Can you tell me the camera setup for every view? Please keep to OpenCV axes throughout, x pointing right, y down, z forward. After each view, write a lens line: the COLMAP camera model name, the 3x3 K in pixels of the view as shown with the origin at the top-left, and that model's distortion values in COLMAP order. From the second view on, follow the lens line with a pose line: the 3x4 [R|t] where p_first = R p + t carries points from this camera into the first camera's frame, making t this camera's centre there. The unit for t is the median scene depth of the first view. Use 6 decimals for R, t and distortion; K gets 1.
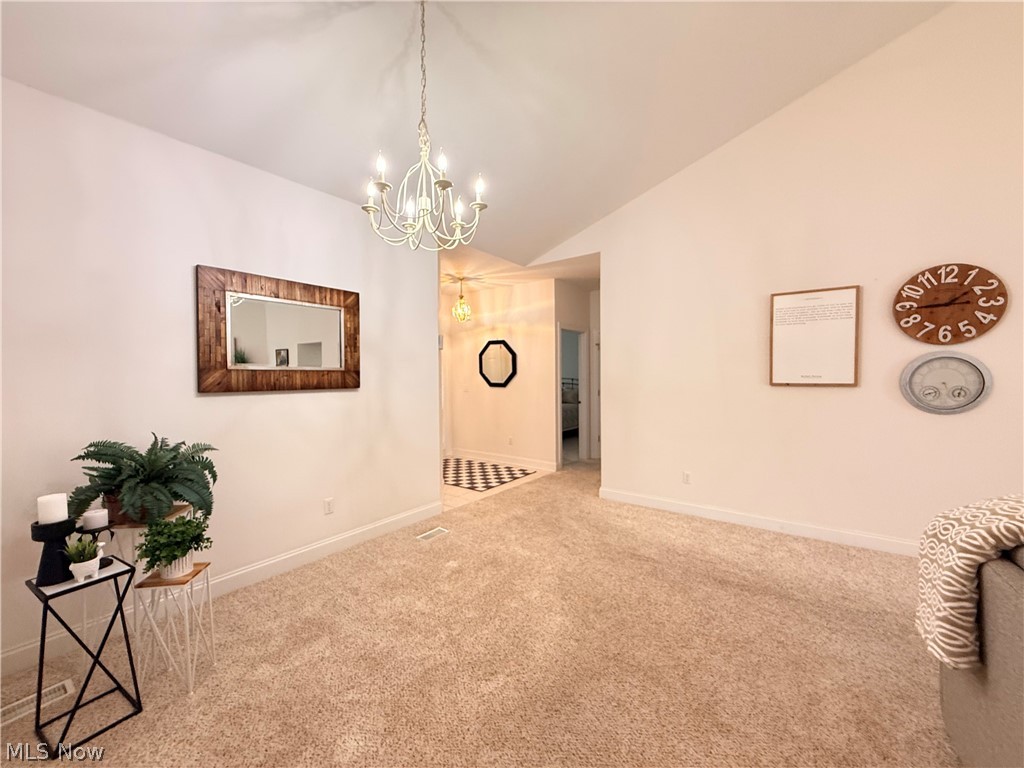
lens RADIAL K [[408.8, 0, 509.2], [0, 408.8, 383.3], [0, 0, 1]] dist [-0.000031, 0.000118]
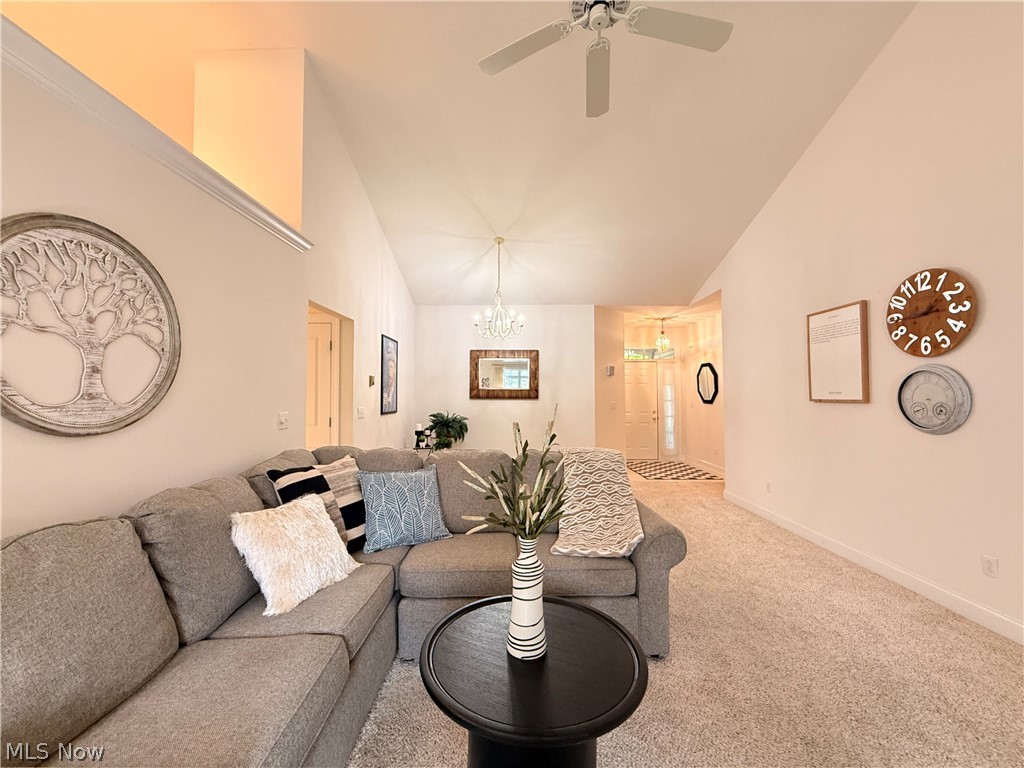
lens RADIAL K [[408.8, 0, 509.2], [0, 408.8, 383.3], [0, 0, 1]] dist [-0.000031, 0.000118]
pose [[0.592160, -0.019146, -0.805593, 1.249412], [-0.021394, 0.998992, -0.039468, 0.019939], [0.805536, 0.040606, 0.591154, -0.288863]]
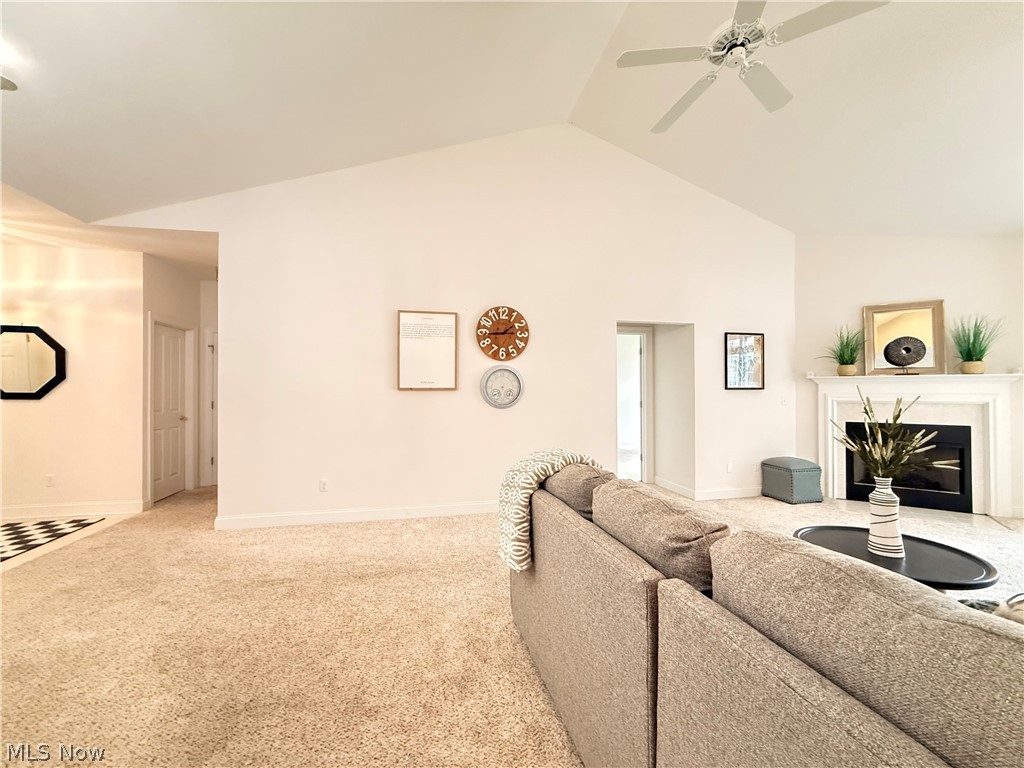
lens RADIAL K [[408.8, 0, 509.2], [0, 408.8, 383.3], [0, 0, 1]] dist [-0.000031, 0.000118]
pose [[0.659253, 0.014113, 0.751789, -0.013326], [0.013510, 0.999440, -0.030610, 0.030899], [-0.751800, 0.030336, 0.658693, 0.023989]]
